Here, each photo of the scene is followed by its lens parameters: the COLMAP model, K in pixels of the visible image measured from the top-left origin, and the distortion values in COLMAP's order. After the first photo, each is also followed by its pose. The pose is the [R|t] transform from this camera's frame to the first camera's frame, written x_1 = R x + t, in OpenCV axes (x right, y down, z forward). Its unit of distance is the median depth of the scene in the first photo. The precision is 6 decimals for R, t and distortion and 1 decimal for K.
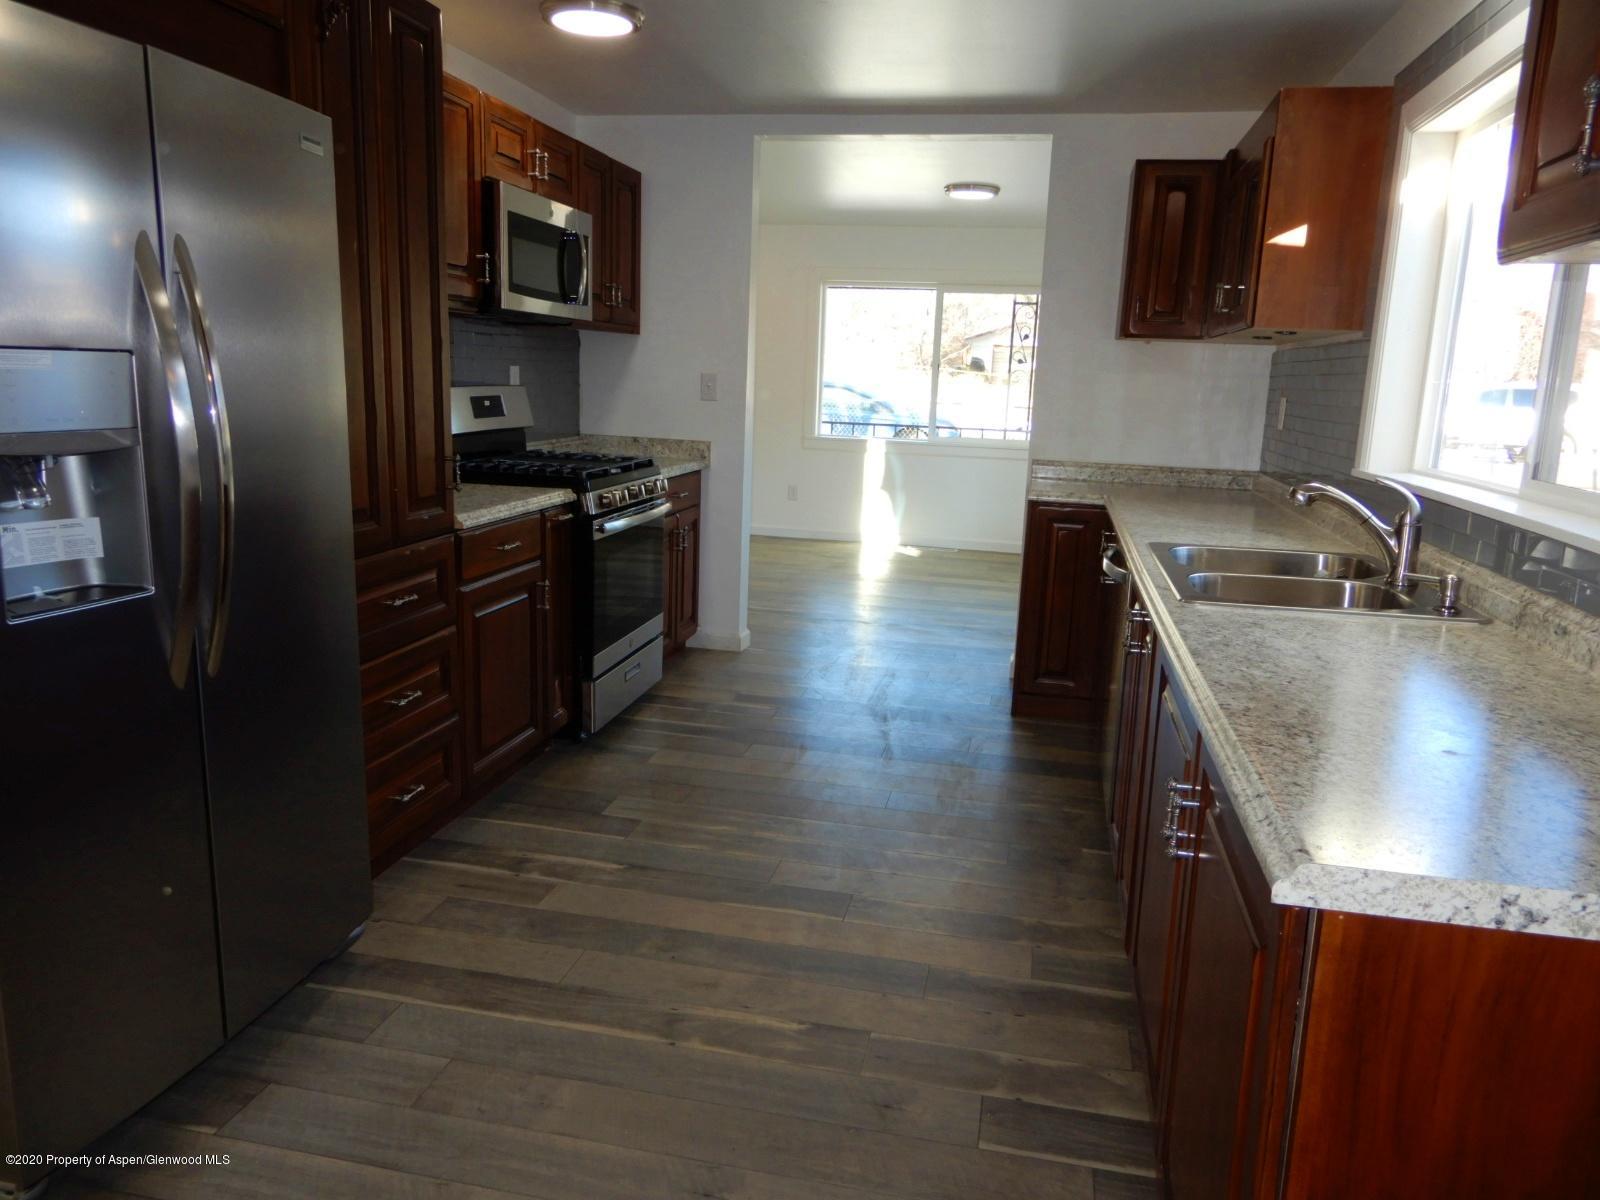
lens RADIAL K [[1141.0, 0, 803.7], [0, 1141.0, 597.1], [0, 0, 1]] dist [0.009032, -0.001454]
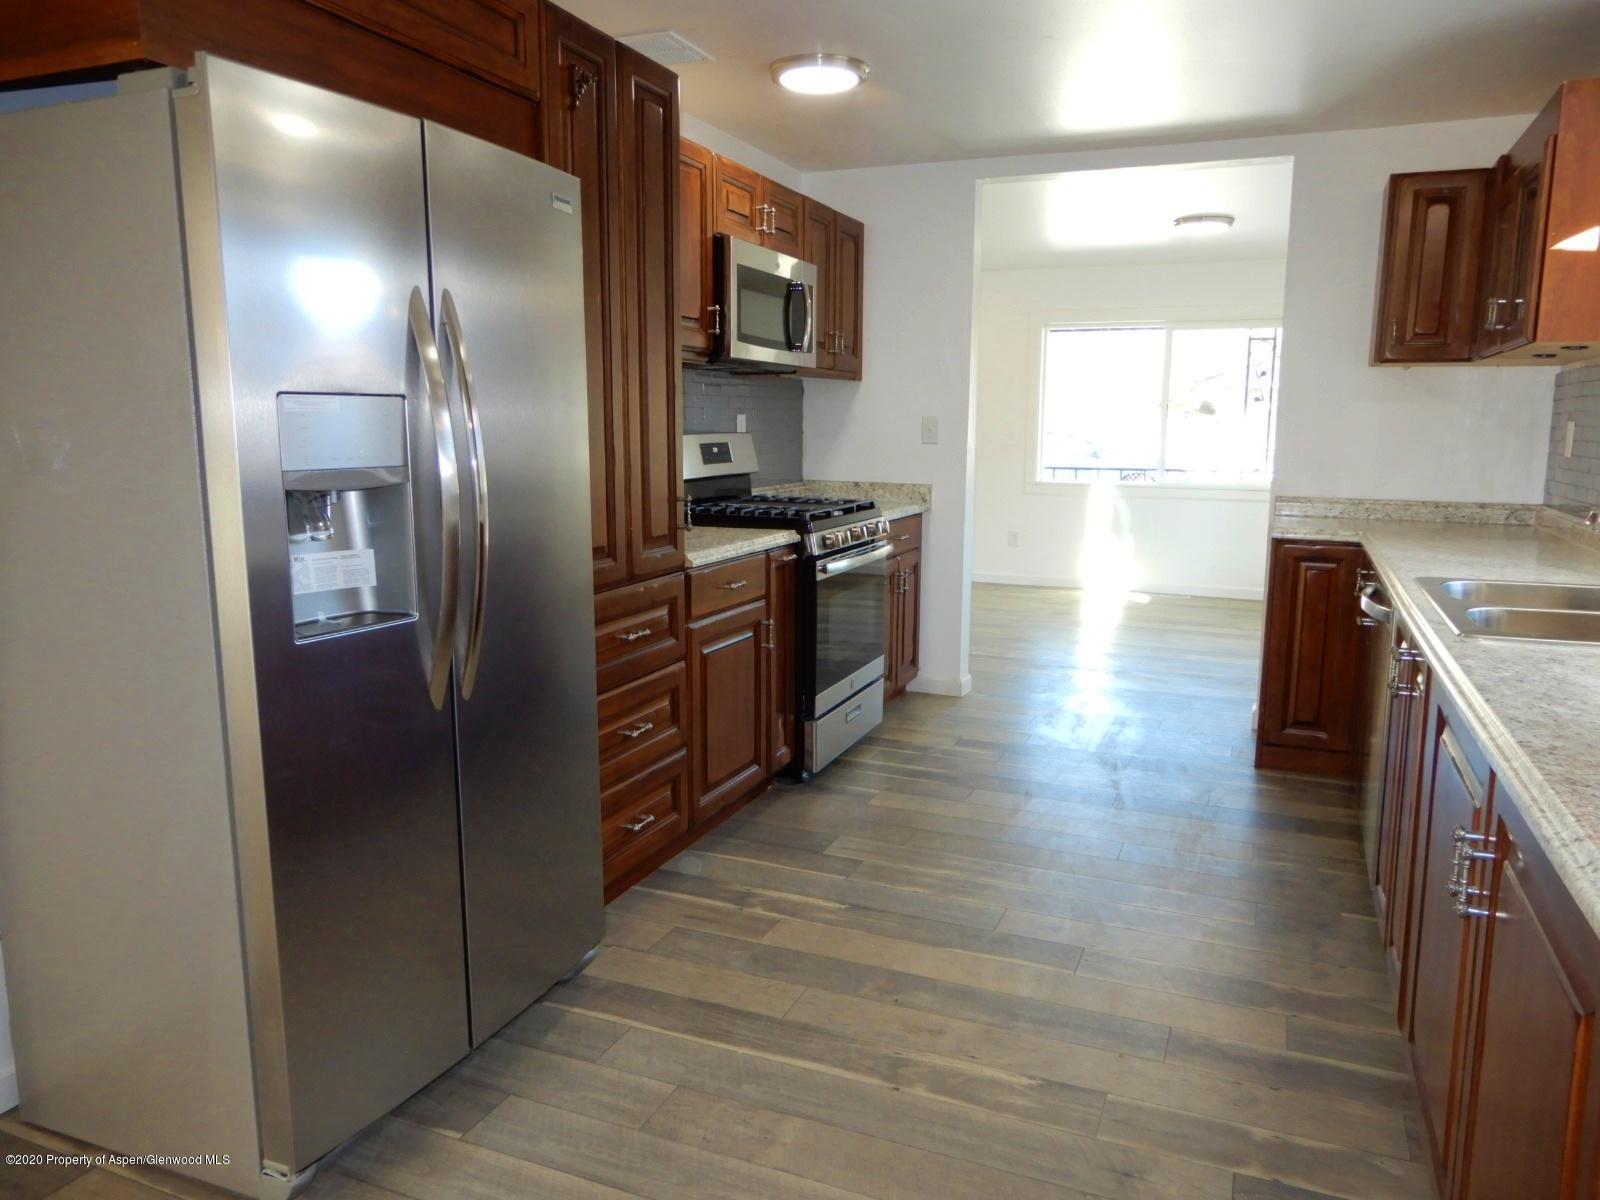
lens RADIAL K [[1141.0, 0, 801.1], [0, 1141.0, 599.3], [0, 0, 1]] dist [0.009032, -0.001454]
pose [[0.981683, -0.001272, -0.190520, -0.006349], [-0.007165, 0.999024, -0.043585, 0.013469], [0.190389, 0.044152, 0.980715, 0.009752]]
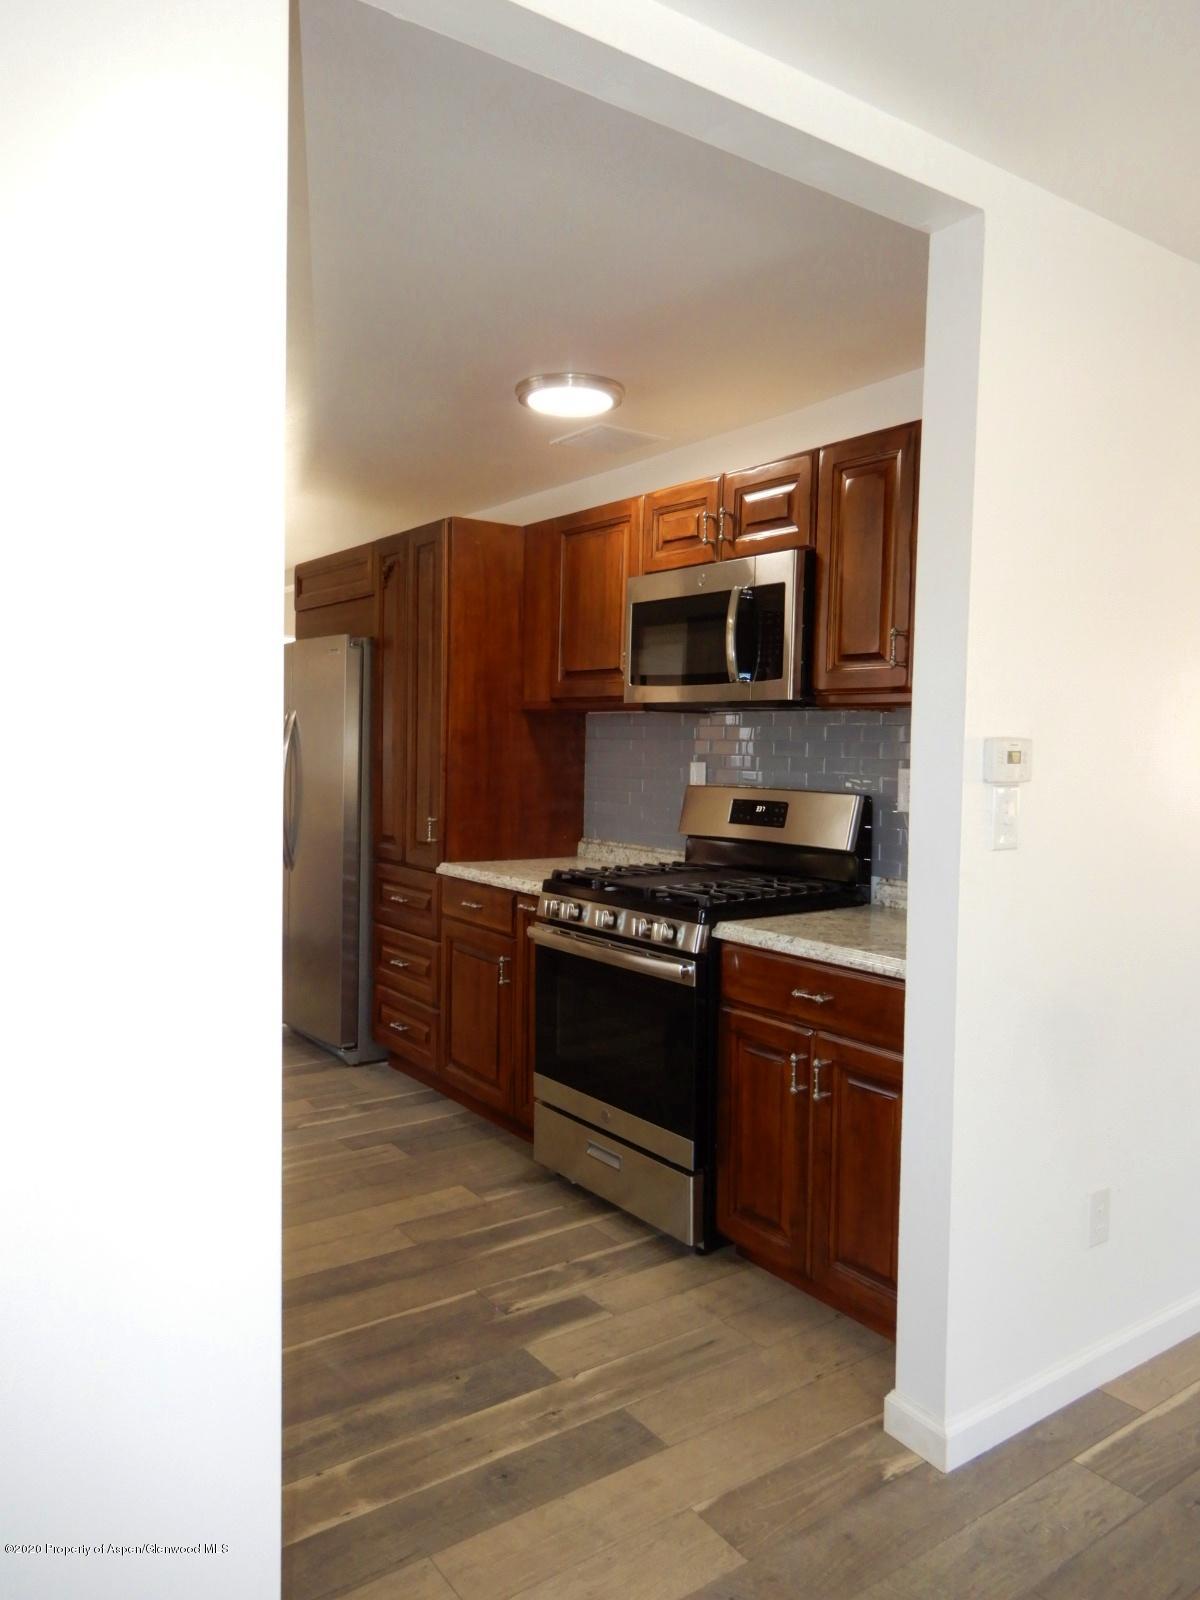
lens RADIAL K [[1141.0, 0, 598.3], [0, 1141.0, 805.3], [0, 0, 1]] dist [0.009032, -0.001454]
pose [[-0.679335, -0.005006, -0.733812, 0.565208], [-0.179573, 0.970709, 0.159620, -0.387418], [0.711518, 0.240208, -0.660335, 1.999772]]
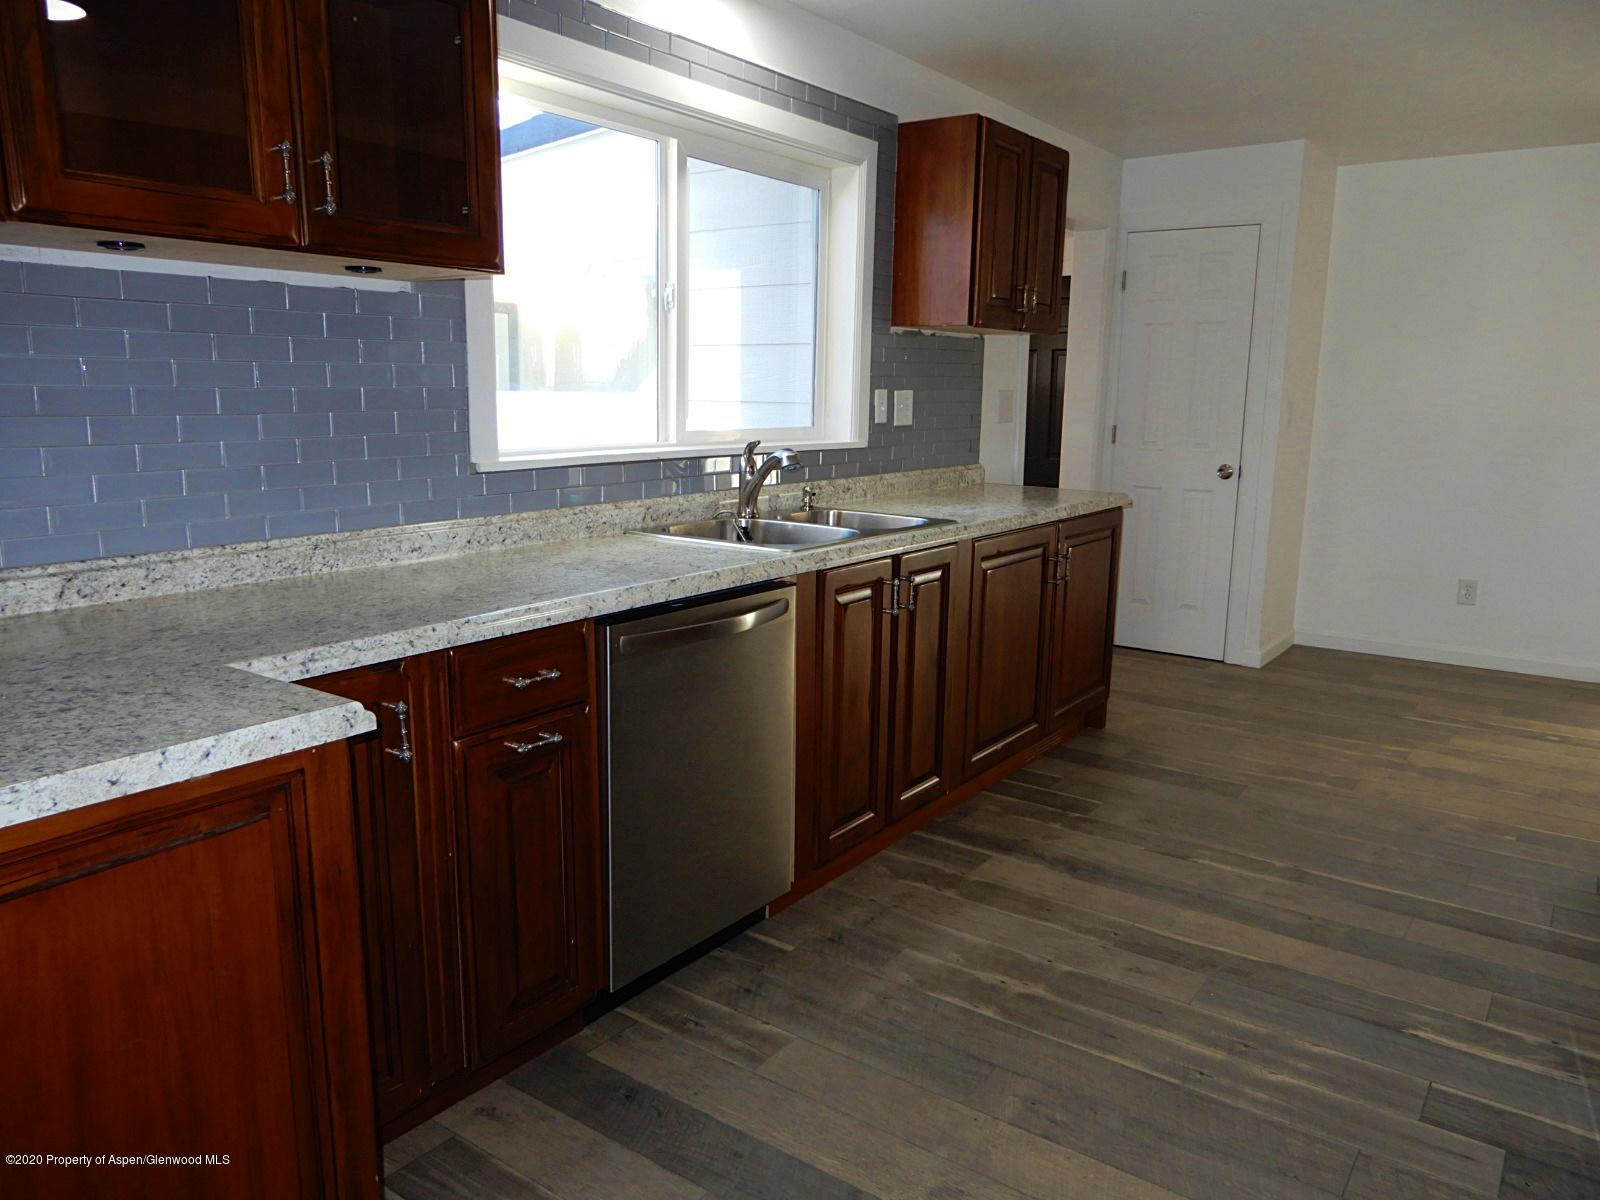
lens RADIAL K [[1141.0, 0, 798.1], [0, 1141.0, 588.9], [0, 0, 1]] dist [0.009032, -0.001454]
pose [[-0.912645, -0.119640, 0.390852, -0.048177], [0.030588, 0.933535, 0.357179, -0.324156], [-0.407607, 0.337933, -0.848327, 1.703114]]
